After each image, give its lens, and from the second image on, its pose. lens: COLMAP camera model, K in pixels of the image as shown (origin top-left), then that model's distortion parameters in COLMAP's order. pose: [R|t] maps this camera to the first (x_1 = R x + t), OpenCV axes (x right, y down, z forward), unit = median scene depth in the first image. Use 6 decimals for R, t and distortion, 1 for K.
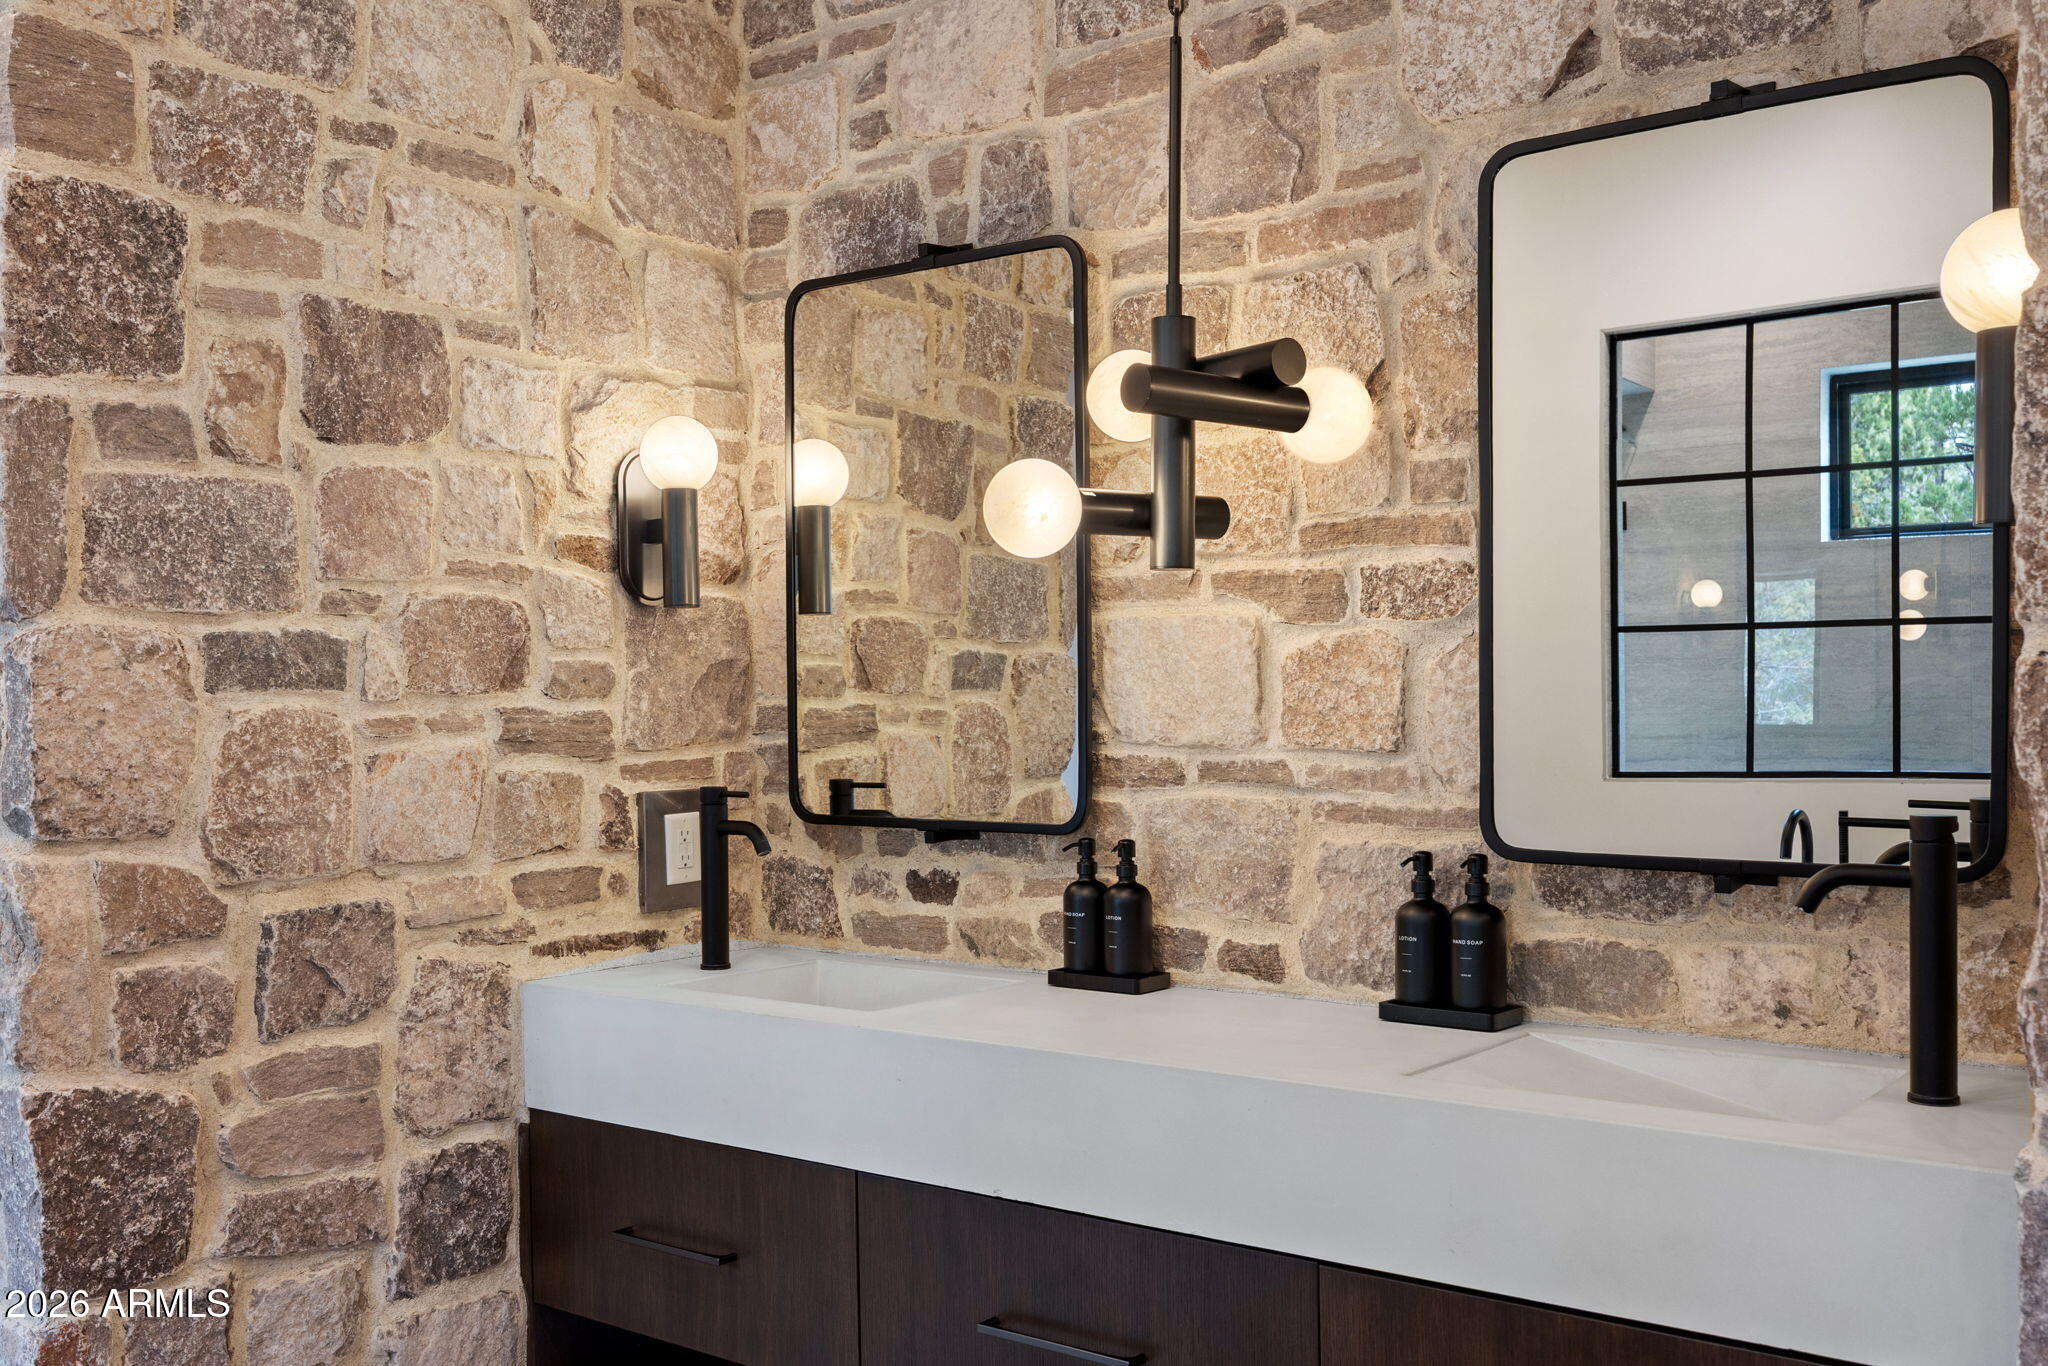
lens RADIAL K [[2050.7, 0, 1023.9], [0, 2050.7, 697.8], [0, 0, 1]] dist [0.008554, 0.000000]
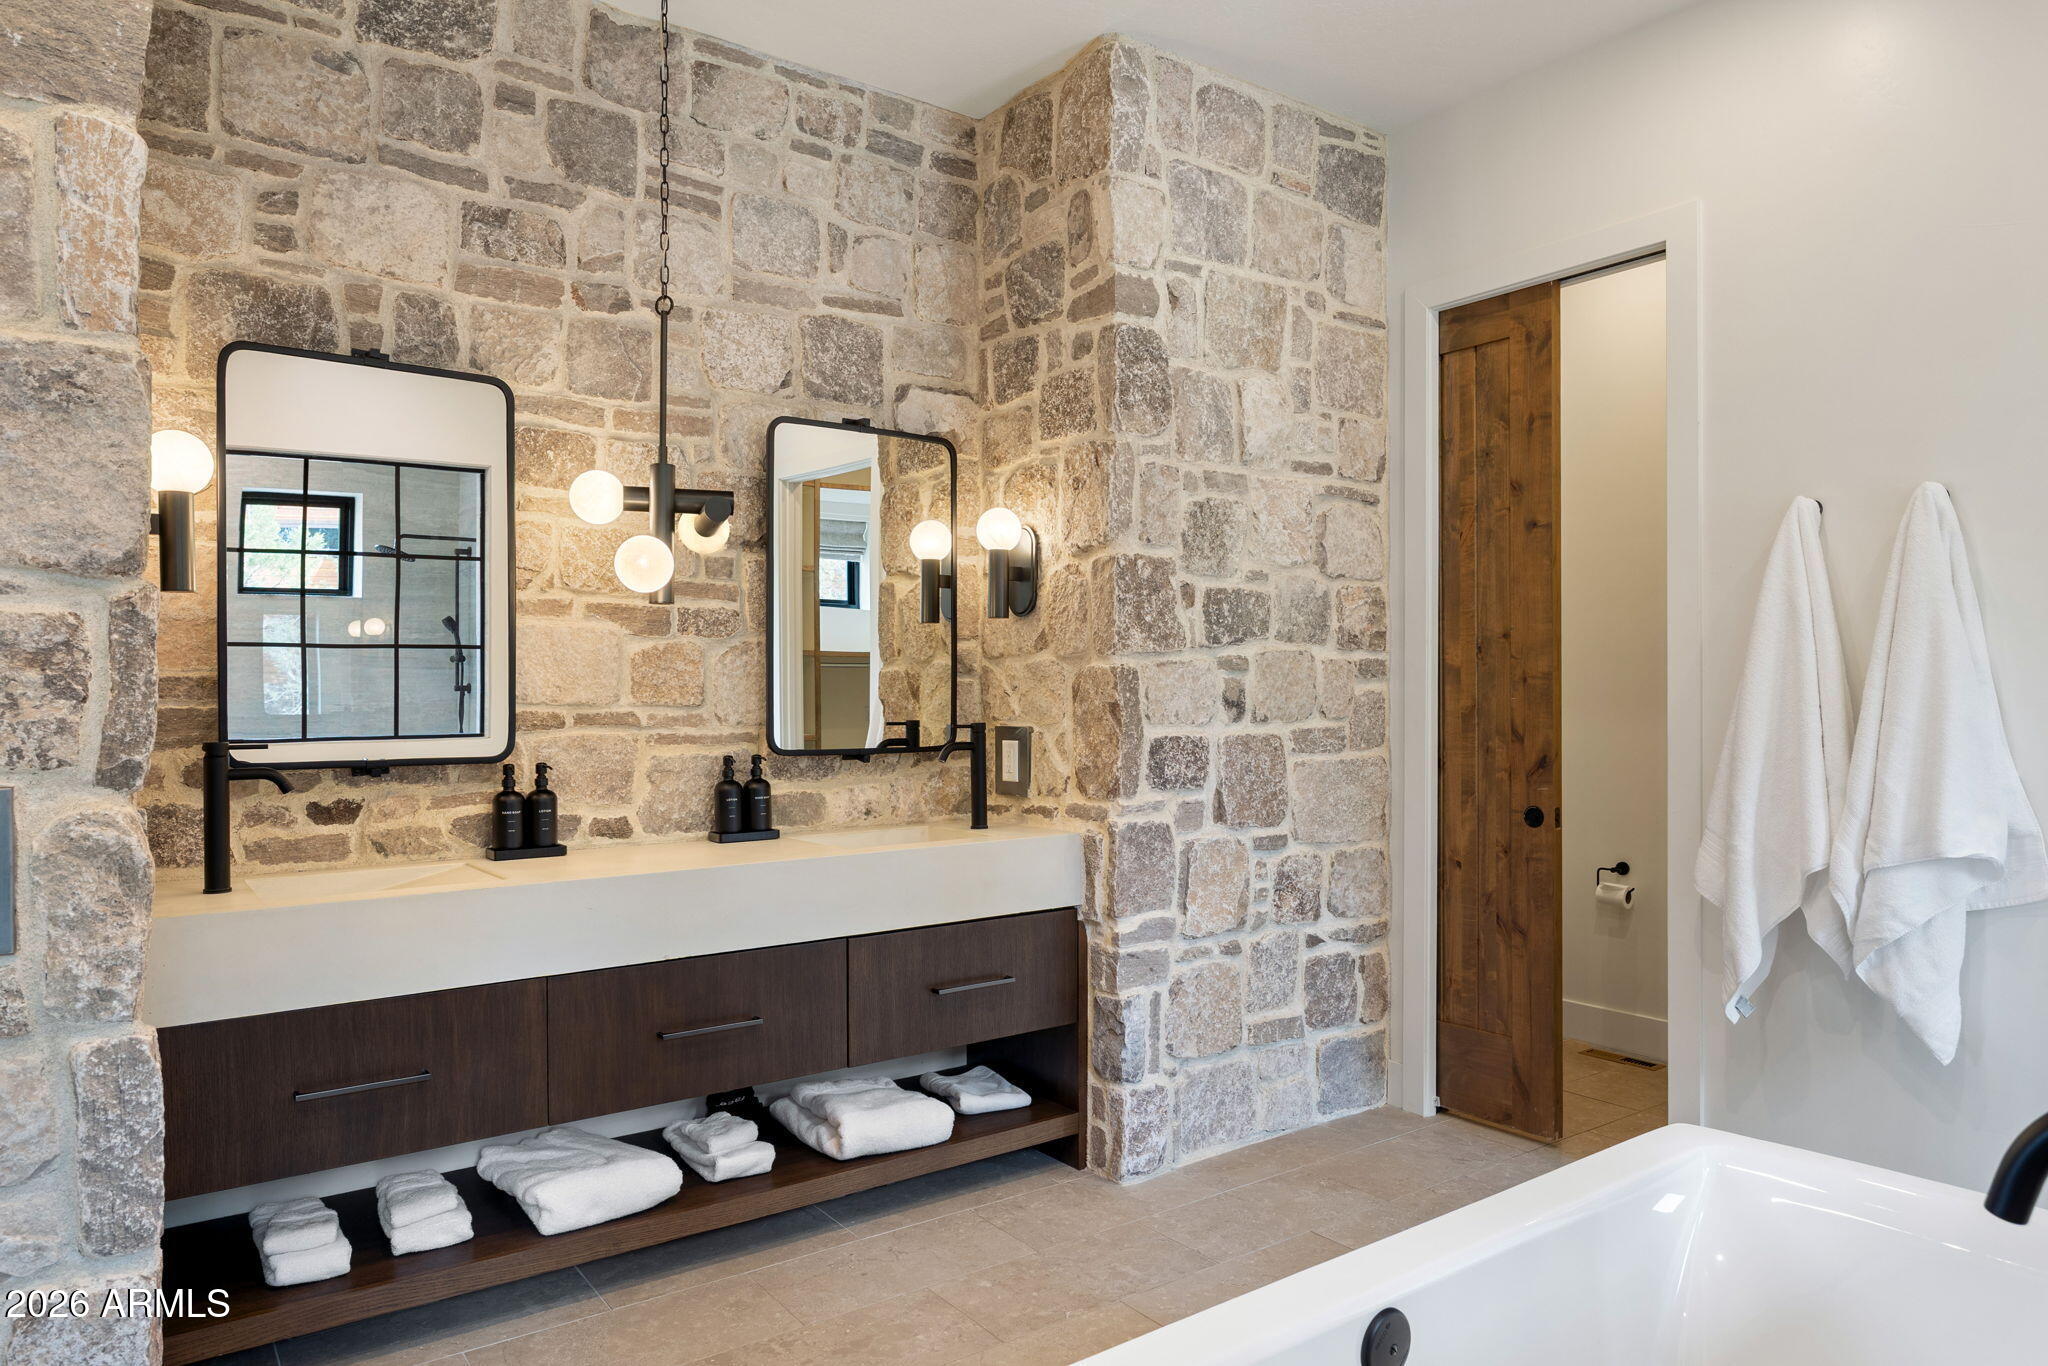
lens RADIAL K [[1434.9, 0, 1023.2], [0, 1434.9, 675.3], [0, 0, 1]] dist [0.003612, 0.001054]
pose [[0.189592, 0.030165, 0.981399, -1.015296], [0.009468, 0.999425, -0.032548, 0.041957], [-0.981817, 0.015463, 0.189197, 0.424025]]
